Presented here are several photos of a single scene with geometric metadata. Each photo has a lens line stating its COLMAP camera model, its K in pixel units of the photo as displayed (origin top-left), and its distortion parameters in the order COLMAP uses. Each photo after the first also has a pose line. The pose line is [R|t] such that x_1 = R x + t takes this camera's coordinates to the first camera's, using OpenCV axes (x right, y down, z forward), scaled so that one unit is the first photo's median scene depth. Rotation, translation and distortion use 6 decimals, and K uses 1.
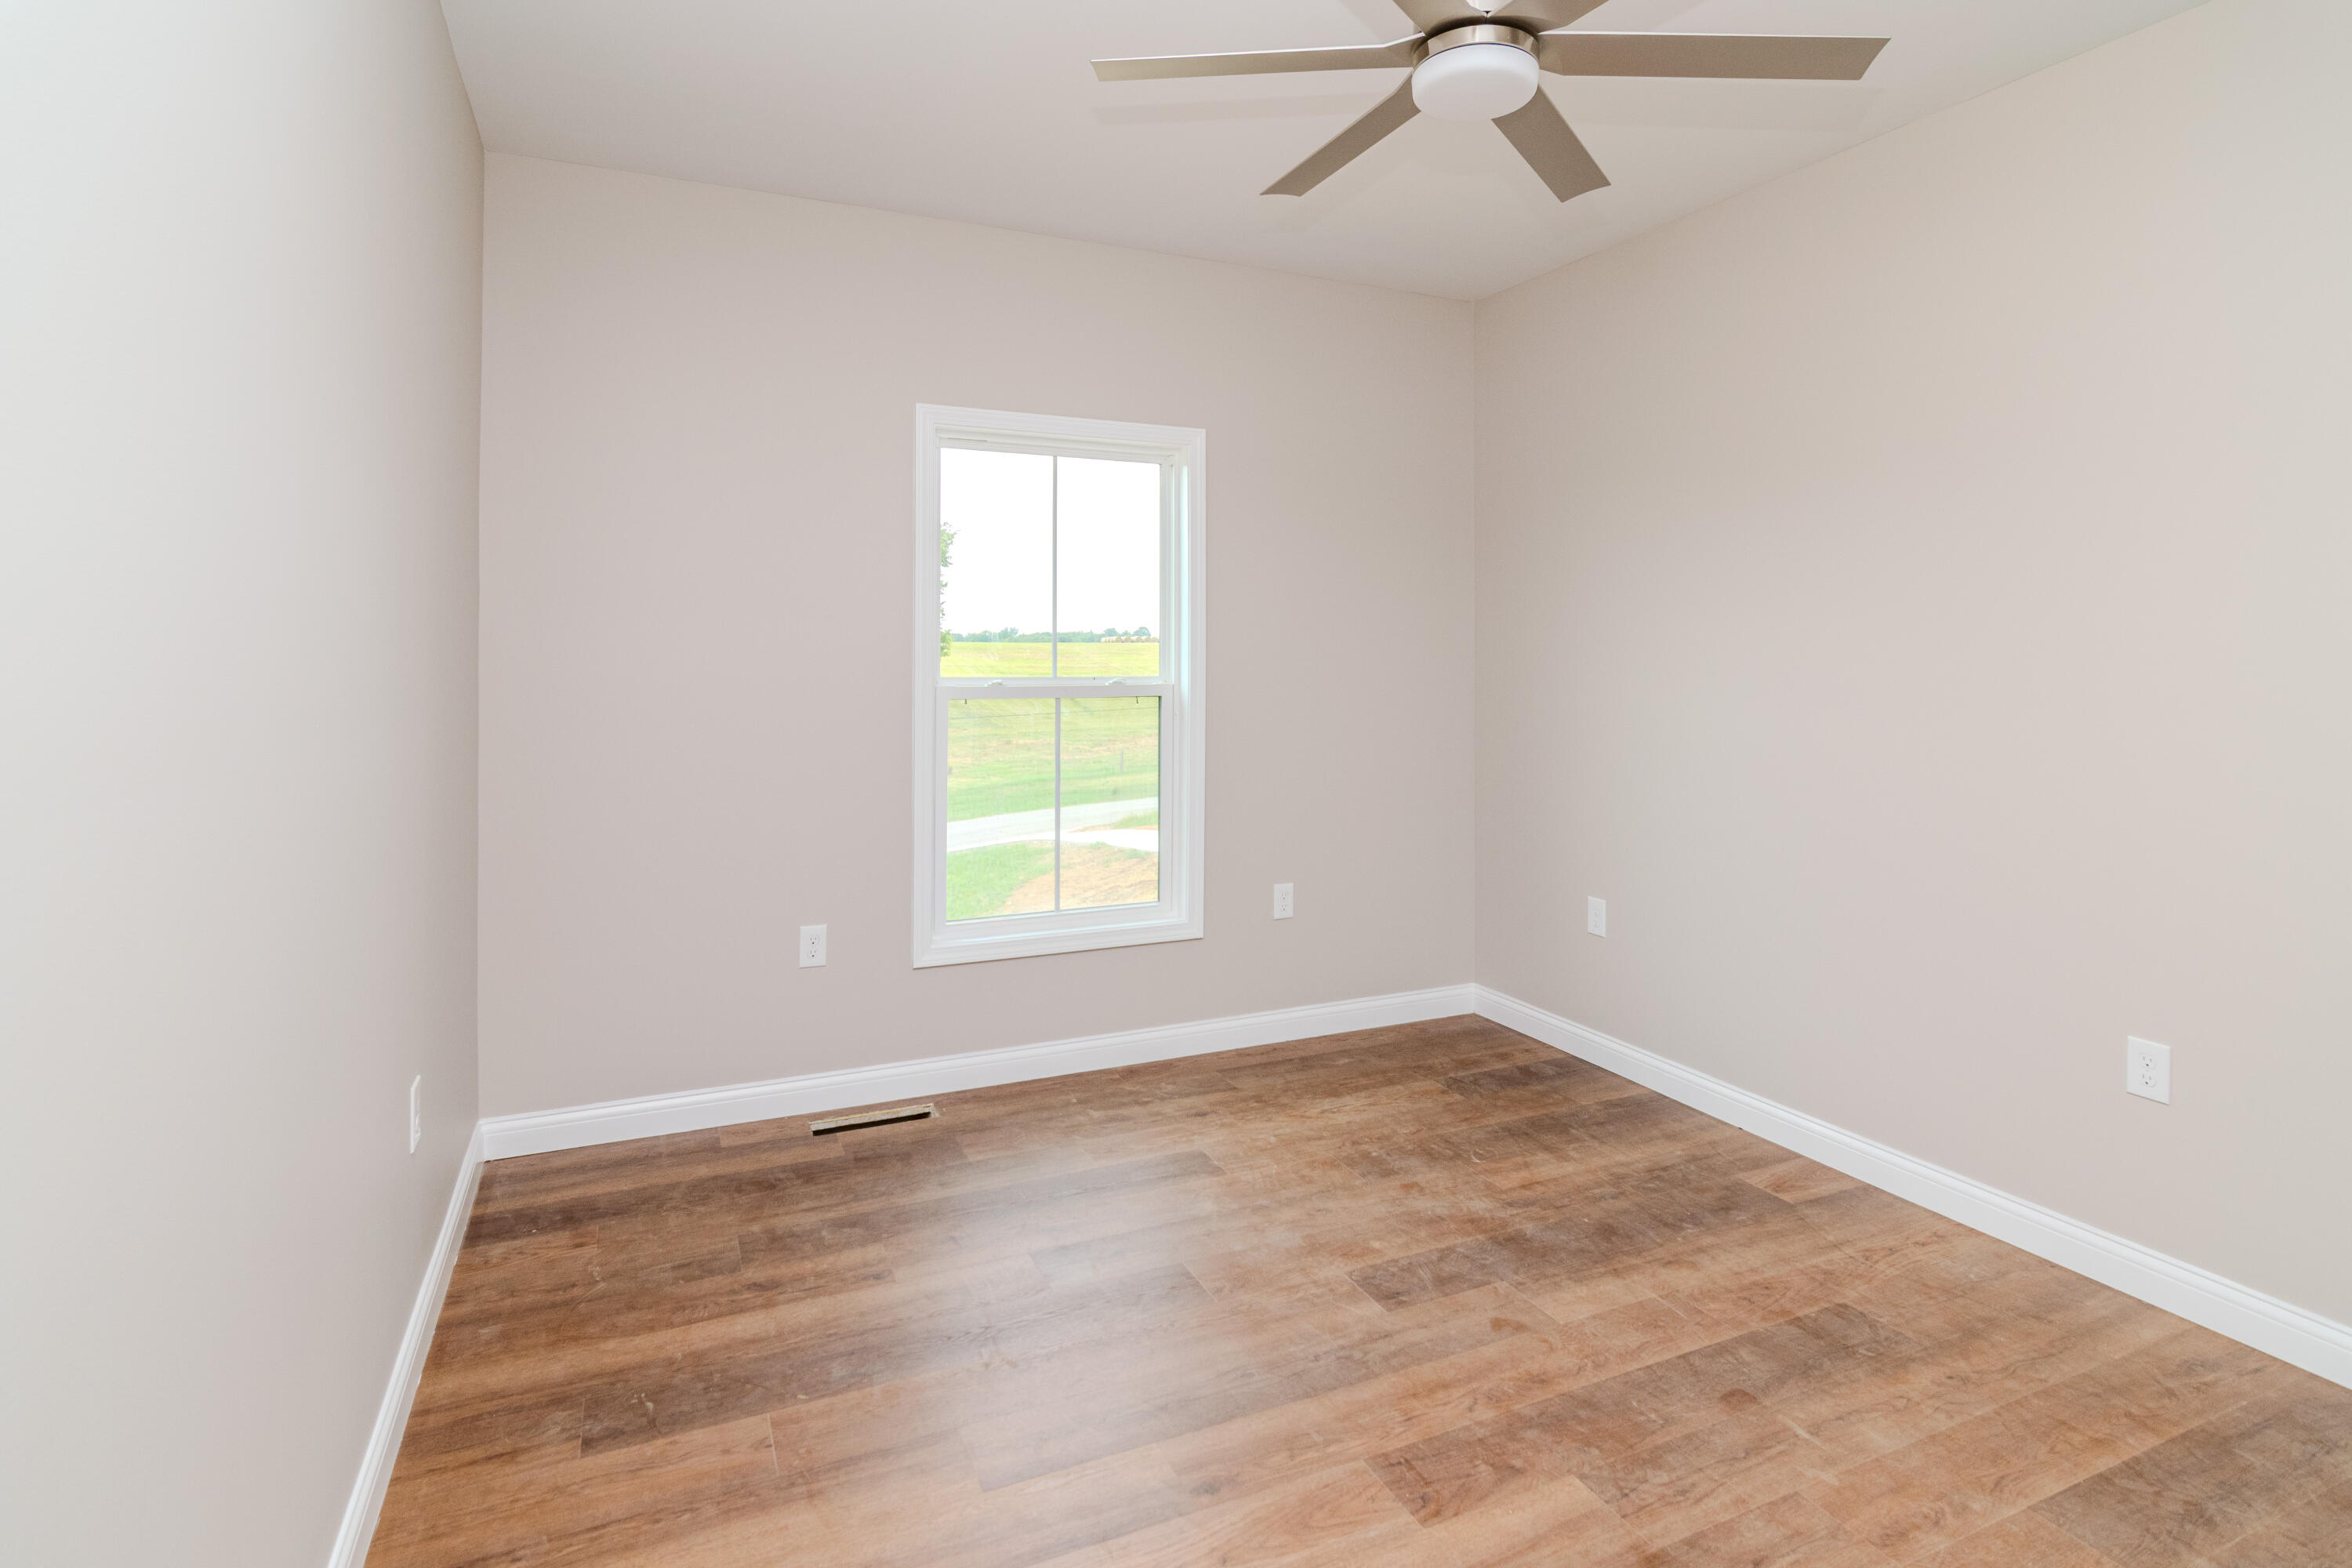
lens RADIAL K [[1186.3, 0, 1179.9], [0, 1186.3, 655.4], [0, 0, 1]] dist [-0.001512, -0.000578]
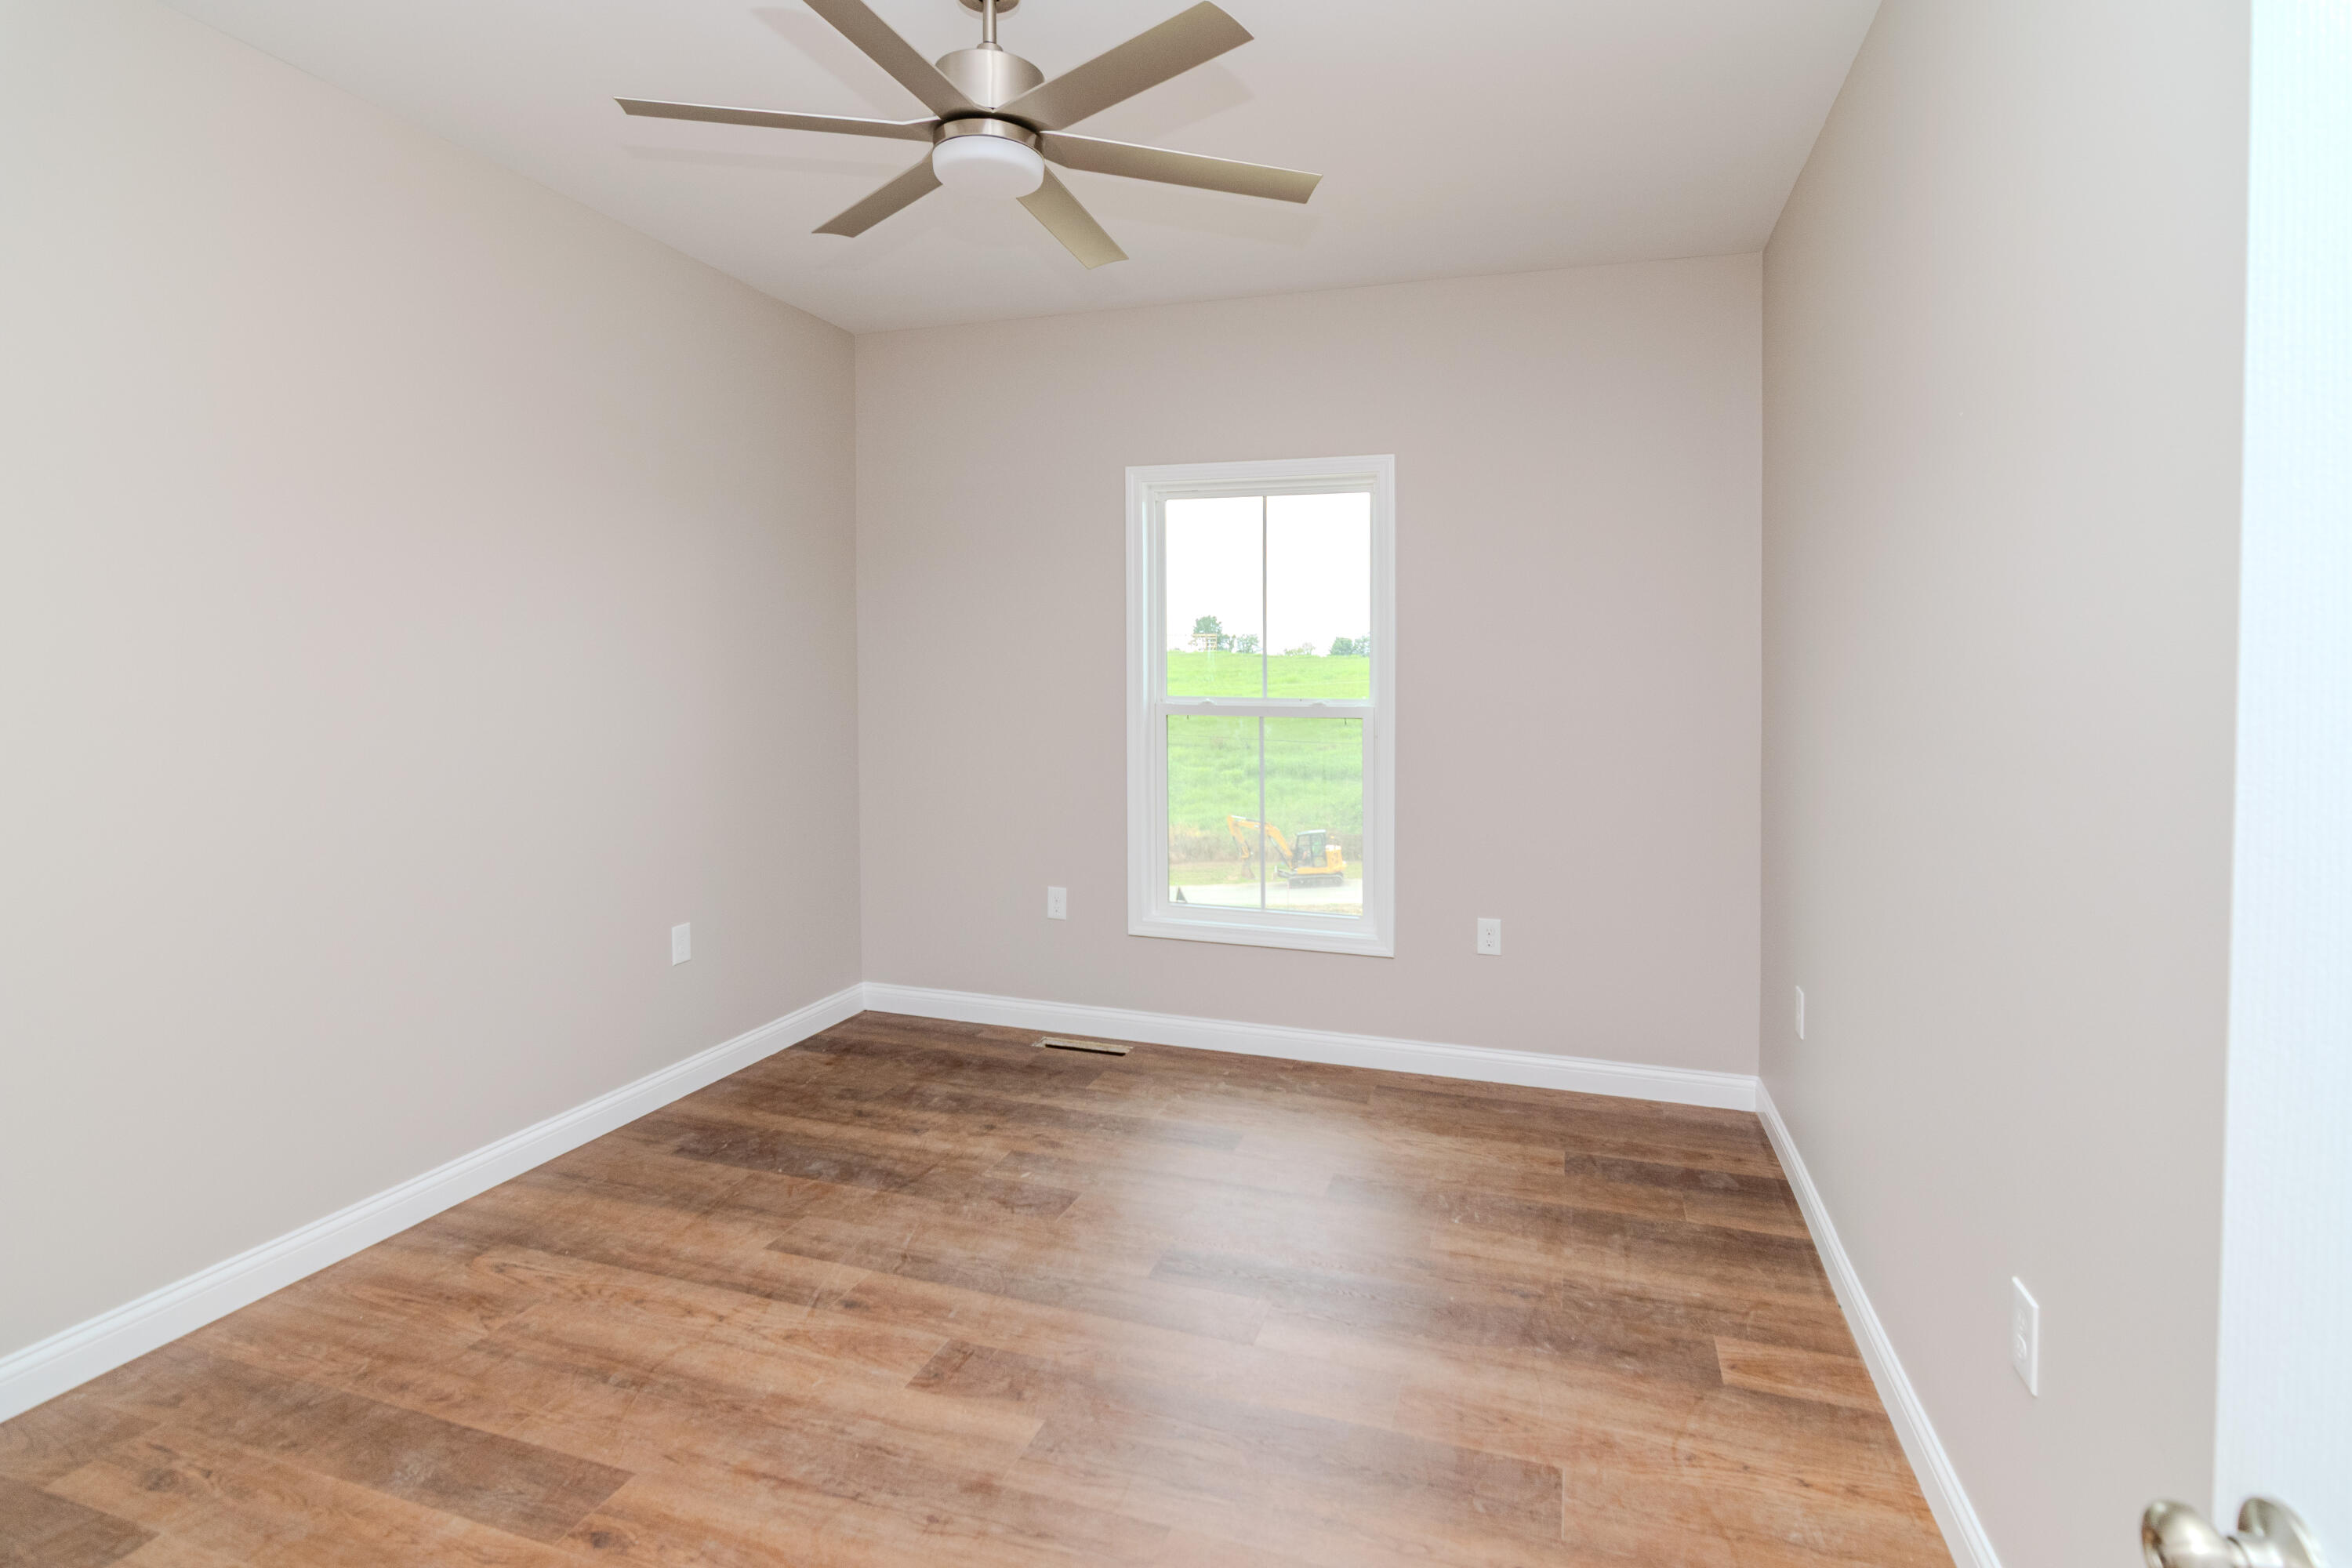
lens RADIAL K [[1162.6, 0, 1174.2], [0, 1162.6, 704.3], [0, 0, 1]] dist [-0.003420, 0.000016]
pose [[0.733888, 0.020783, -0.678953, 0.694218], [-0.006245, 0.999696, 0.023851, -0.001887], [0.679242, -0.013264, 0.733795, 0.179529]]
